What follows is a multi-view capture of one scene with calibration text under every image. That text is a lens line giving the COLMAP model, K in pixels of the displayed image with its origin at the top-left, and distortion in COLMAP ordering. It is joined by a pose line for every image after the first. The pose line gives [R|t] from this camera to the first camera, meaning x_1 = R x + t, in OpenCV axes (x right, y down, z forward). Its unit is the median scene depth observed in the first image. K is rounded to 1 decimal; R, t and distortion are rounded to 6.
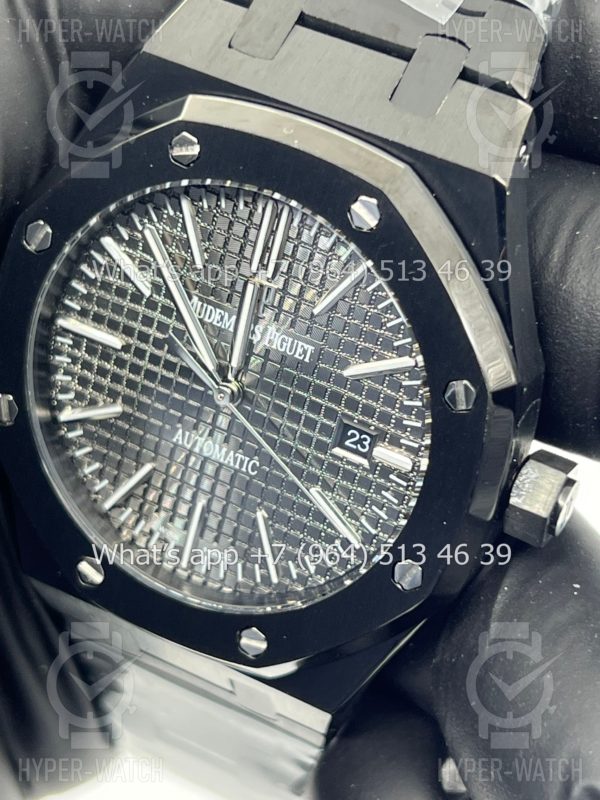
lens RADIAL K [[1907.3, 0, 297.6], [0, 1907.3, 396.9], [0, 0, 1]] dist [0.156628, 0.000000]
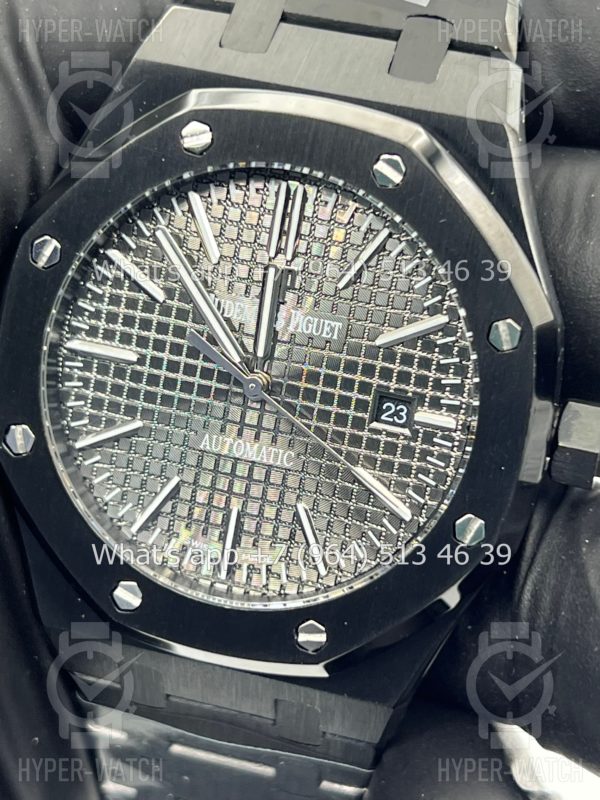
lens RADIAL K [[1907.3, 0, 293.9], [0, 1907.3, 396.4], [0, 0, 1]] dist [0.156628, 0.000000]
pose [[0.977453, -0.106548, 0.182298, -0.202327], [0.138555, 0.975131, -0.172978, 0.181356], [-0.159335, 0.194336, 0.967908, 0.036097]]
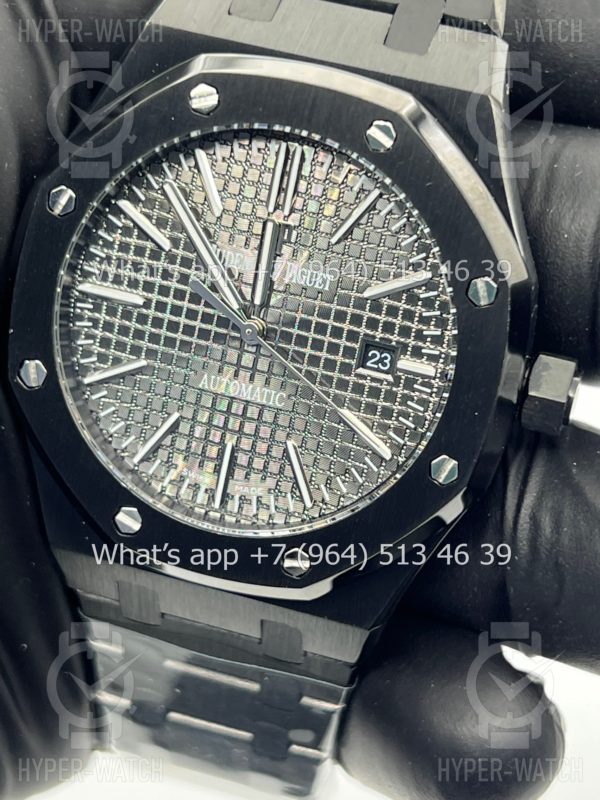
lens RADIAL K [[1907.3, 0, 300.5], [0, 1907.3, 402.6], [0, 0, 1]] dist [0.156628, 0.000000]
pose [[0.980627, -0.080749, 0.178467, -0.208624], [0.107111, 0.983853, -0.143389, 0.198527], [-0.164006, 0.159727, 0.973442, -0.046766]]
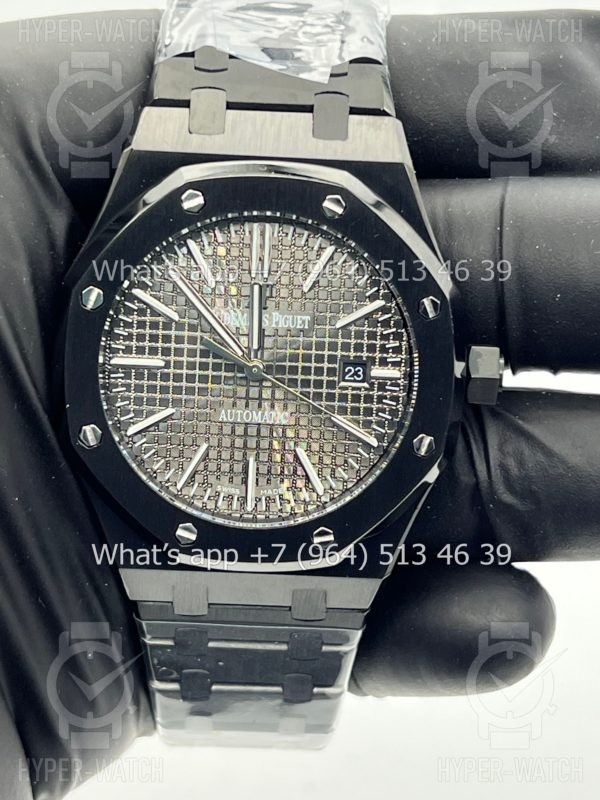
lens RADIAL K [[1907.3, 0, 301.4], [0, 1907.3, 398.8], [0, 0, 1]] dist [0.156628, 0.000000]
pose [[0.892602, -0.261189, 0.367481, -0.531969], [0.320768, 0.940685, -0.110540, 0.185991], [-0.316813, 0.216544, 0.923438, -0.296786]]
